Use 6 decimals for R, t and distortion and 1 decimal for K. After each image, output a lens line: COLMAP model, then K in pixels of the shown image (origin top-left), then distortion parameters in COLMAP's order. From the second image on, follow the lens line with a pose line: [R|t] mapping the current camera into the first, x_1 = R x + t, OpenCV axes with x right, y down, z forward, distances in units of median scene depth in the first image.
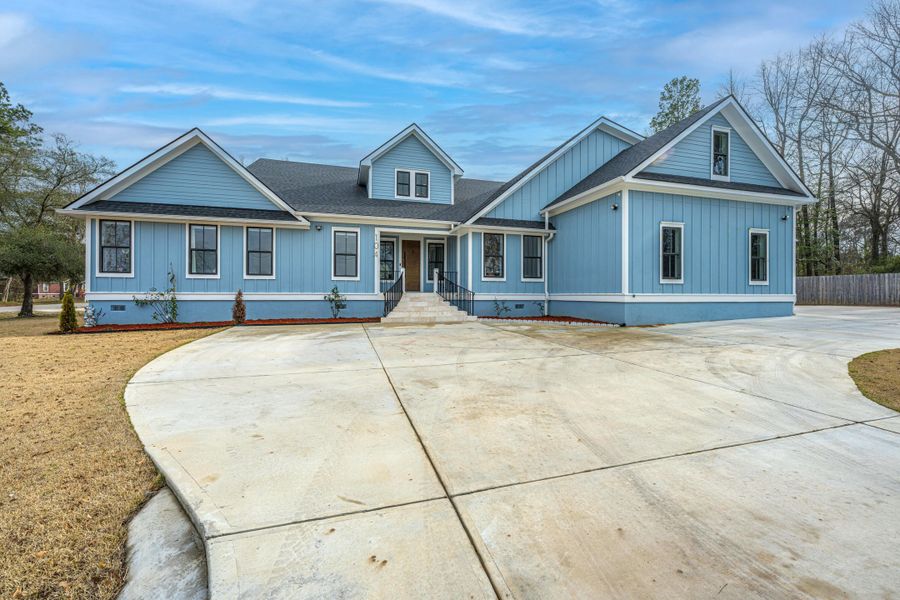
lens RADIAL K [[360.4, 0, 450.3], [0, 360.4, 294.2], [0, 0, 1]] dist [-0.003278, -0.000077]
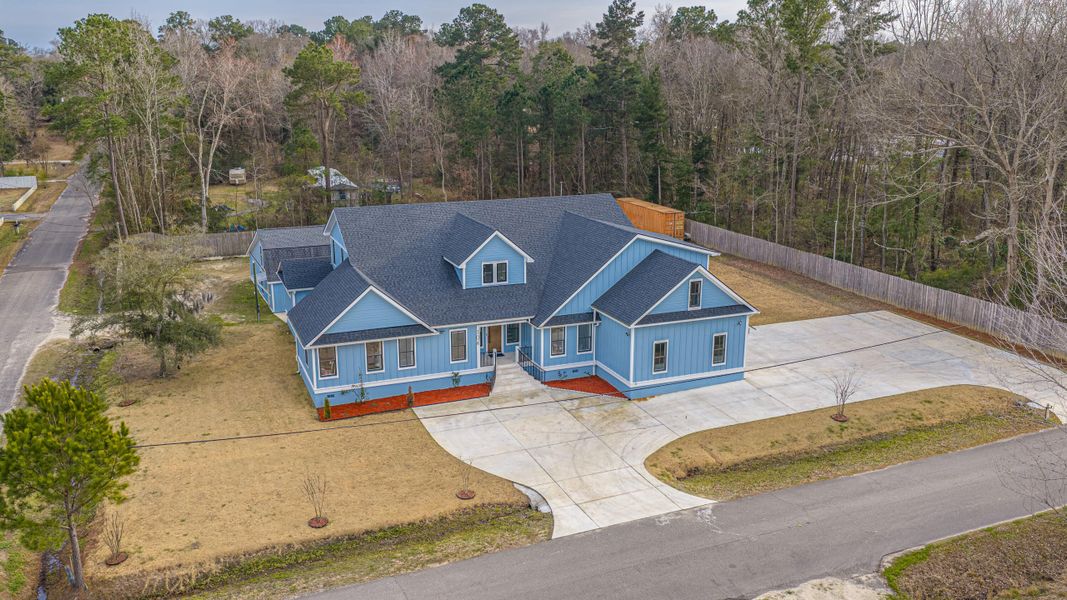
lens RADIAL K [[842.4, 0, 536.4], [0, 842.4, 296.7], [0, 0, 1]] dist [0.025043, -0.008154]
pose [[0.994375, -0.023434, 0.103293, -0.346284], [-0.003069, 0.968434, 0.249249, -1.243762], [-0.105874, -0.248164, 0.962915, -2.456492]]
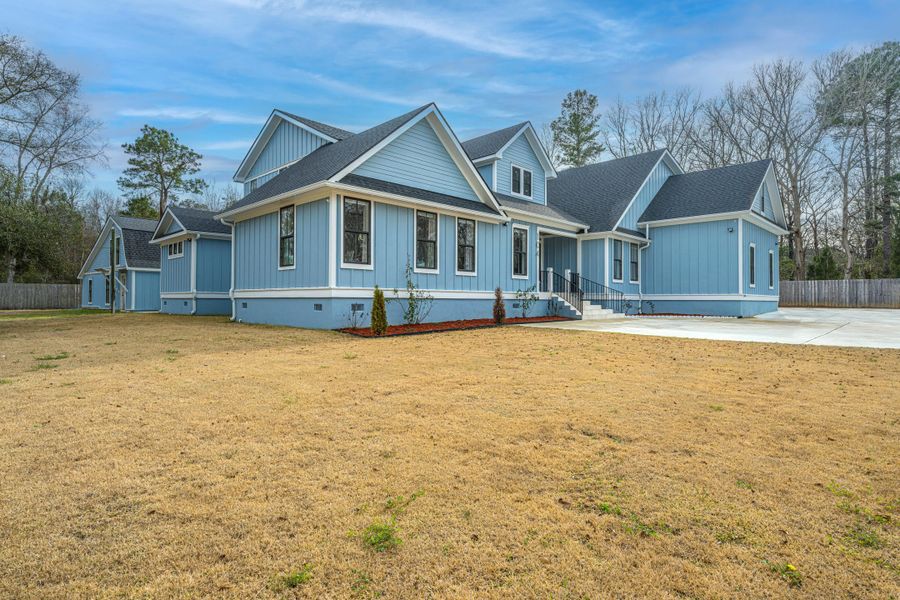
lens RADIAL K [[472.4, 0, 446.2], [0, 472.4, 298.7], [0, 0, 1]] dist [-0.007616, -0.000366]
pose [[0.876081, 0.003409, 0.482152, -1.154388], [-0.002596, 0.999994, -0.002353, 0.019412], [-0.482157, 0.000810, 0.876084, -0.023794]]
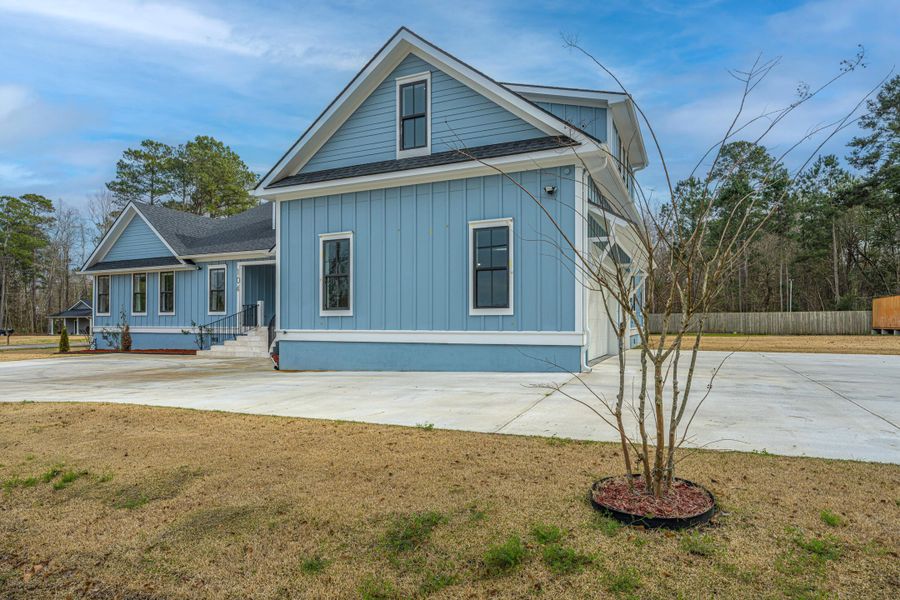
lens RADIAL K [[526.2, 0, 454.6], [0, 526.2, 323.3], [0, 0, 1]] dist [-0.008170, -0.003501]
pose [[0.760943, -0.002834, -0.648813, 1.324486], [-0.000383, 0.999988, -0.004818, -0.007832], [0.648819, 0.003915, 0.760933, 0.298294]]
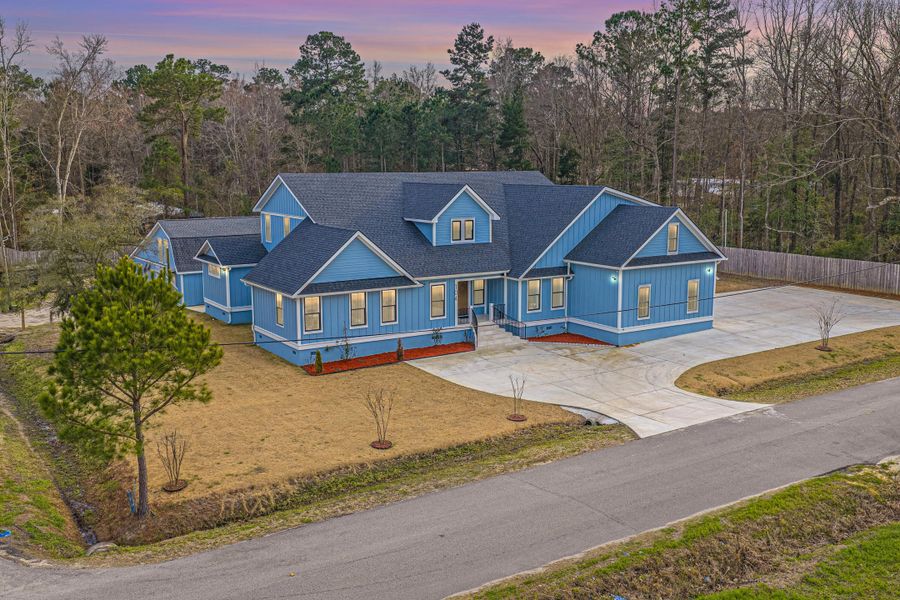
lens RADIAL K [[843.5, 0, 452.5], [0, 843.5, 304.4], [0, 0, 1]] dist [0.018880, 0.000000]
pose [[0.959944, -0.048553, 0.275952, -1.221853], [0.002251, 0.986176, 0.165685, -0.685868], [-0.280182, -0.158427, 0.946784, -2.275074]]
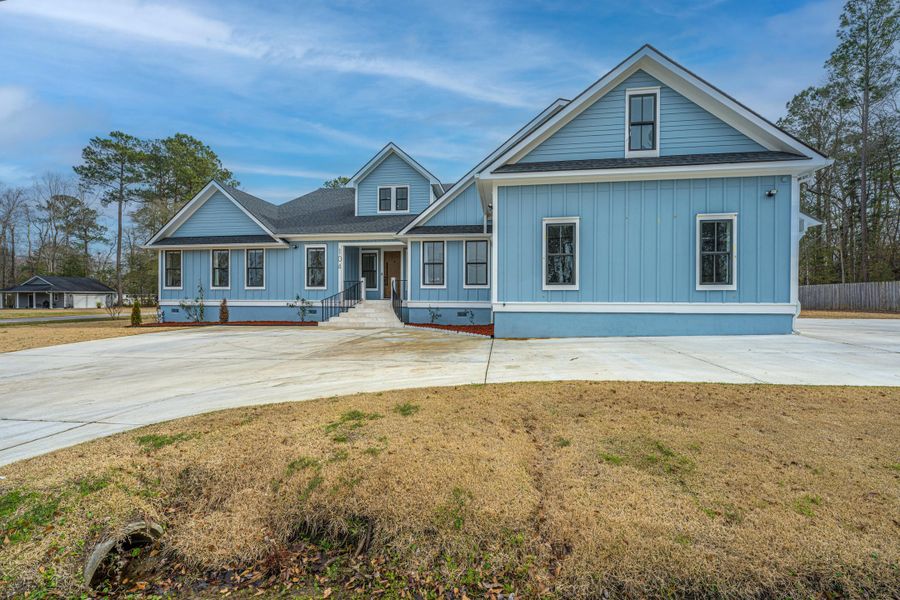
lens RADIAL K [[372.8, 0, 452.9], [0, 372.8, 304.7], [0, 0, 1]] dist [-0.004223, -0.000026]
pose [[0.910739, 0.005517, -0.412945, 0.660609], [-0.002692, 0.999969, 0.007422, 0.000028], [0.412973, -0.005648, 0.910726, 0.084305]]
